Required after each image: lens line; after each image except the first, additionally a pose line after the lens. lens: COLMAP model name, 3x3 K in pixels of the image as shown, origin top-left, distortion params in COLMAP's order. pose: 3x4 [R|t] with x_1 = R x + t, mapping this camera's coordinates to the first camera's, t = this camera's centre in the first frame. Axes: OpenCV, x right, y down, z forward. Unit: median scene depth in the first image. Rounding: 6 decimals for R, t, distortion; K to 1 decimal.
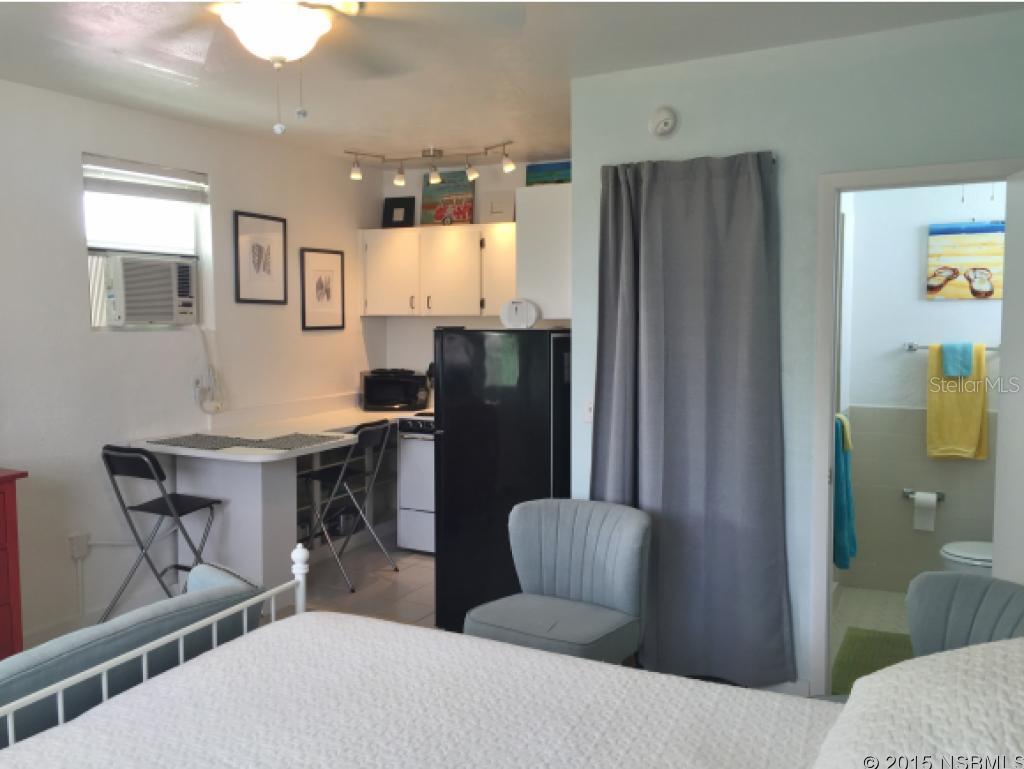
lens RADIAL K [[865.2, 0, 512.0], [0, 865.2, 384.5], [0, 0, 1]] dist [0.066703, -0.093961]
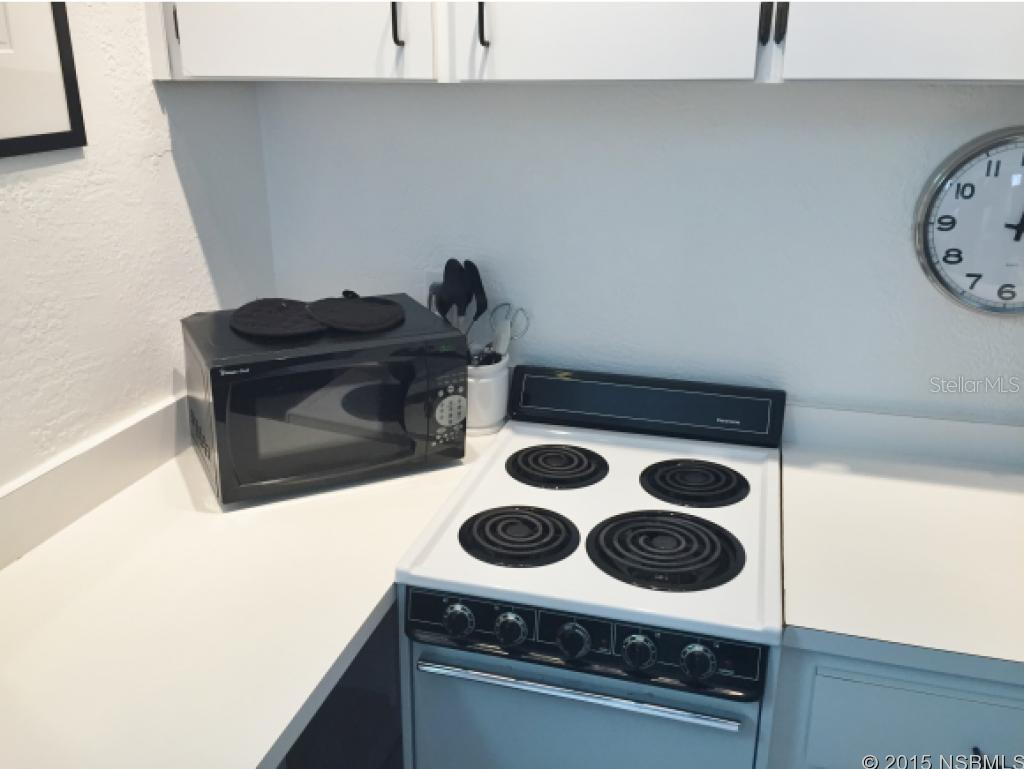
lens RADIAL K [[892.7, 0, 512.0], [0, 892.7, 384.5], [0, 0, 1]] dist [0.093544, -0.102704]
pose [[0.982329, -0.064971, 0.175521, -0.156187], [0.017775, 0.965960, 0.258081, -0.074980], [-0.186314, -0.250401, 0.950045, 0.884930]]
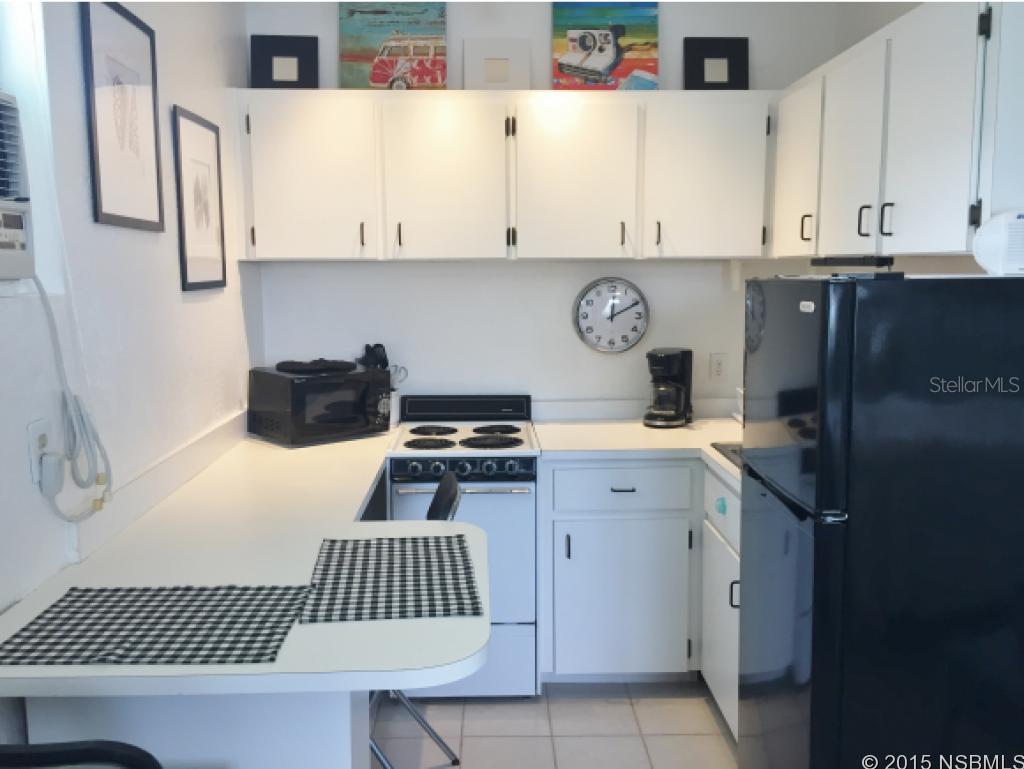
lens RADIAL K [[878.2, 0, 512.0], [0, 878.2, 384.5], [0, 0, 1]] dist [0.082287, -0.104941]
pose [[0.880202, -0.068809, 0.469585, -0.345628], [0.044969, 0.997074, 0.061814, -0.038177], [-0.472464, -0.033292, 0.880721, 0.561110]]
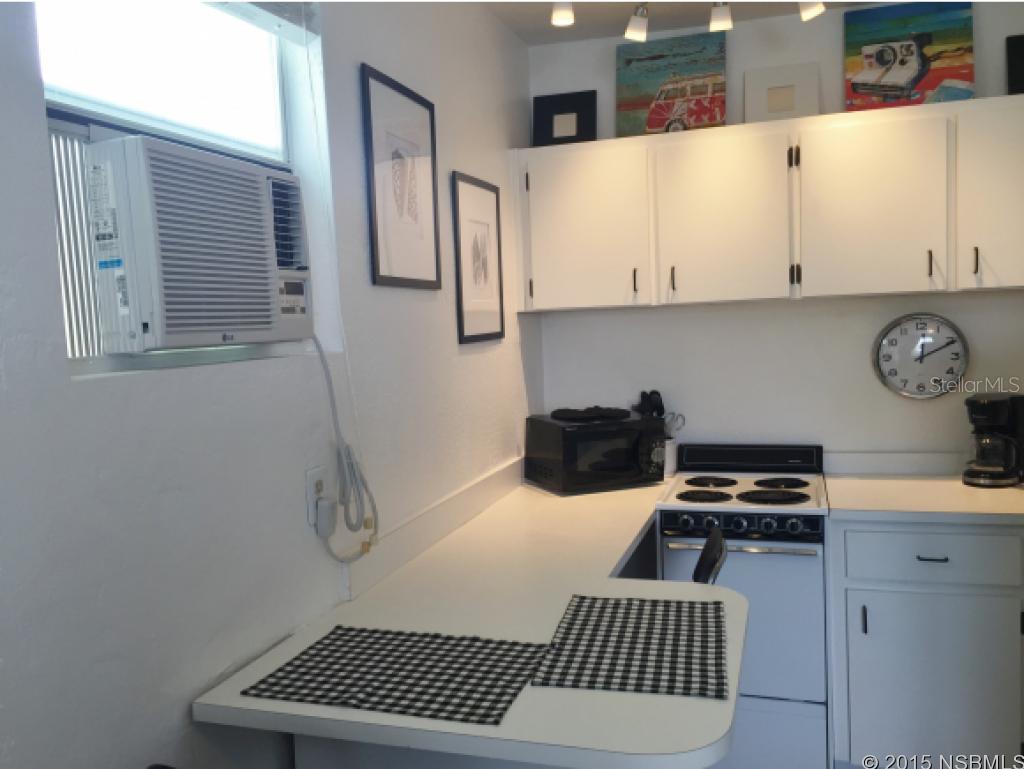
lens RADIAL K [[878.2, 0, 512.0], [0, 878.2, 384.5], [0, 0, 1]] dist [0.082287, -0.104941]
pose [[0.988119, -0.055666, 0.143253, -0.315076], [0.056776, 0.998380, -0.003669, -0.040323], [-0.142816, 0.011759, 0.989679, 0.568567]]
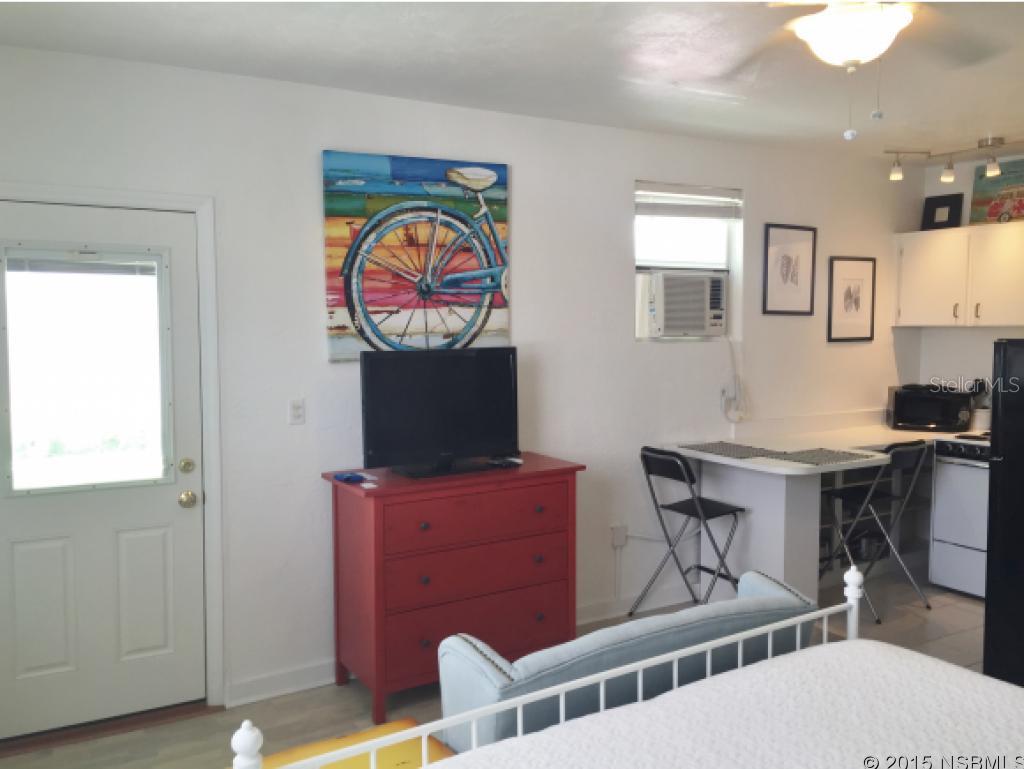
lens RADIAL K [[865.2, 0, 512.0], [0, 865.2, 384.5], [0, 0, 1]] dist [0.066703, -0.093961]
pose [[0.848045, 0.032674, -0.528916, -0.028055], [-0.039317, 0.999226, -0.001311, 0.000066], [0.528464, 0.021907, 0.848673, -0.006906]]
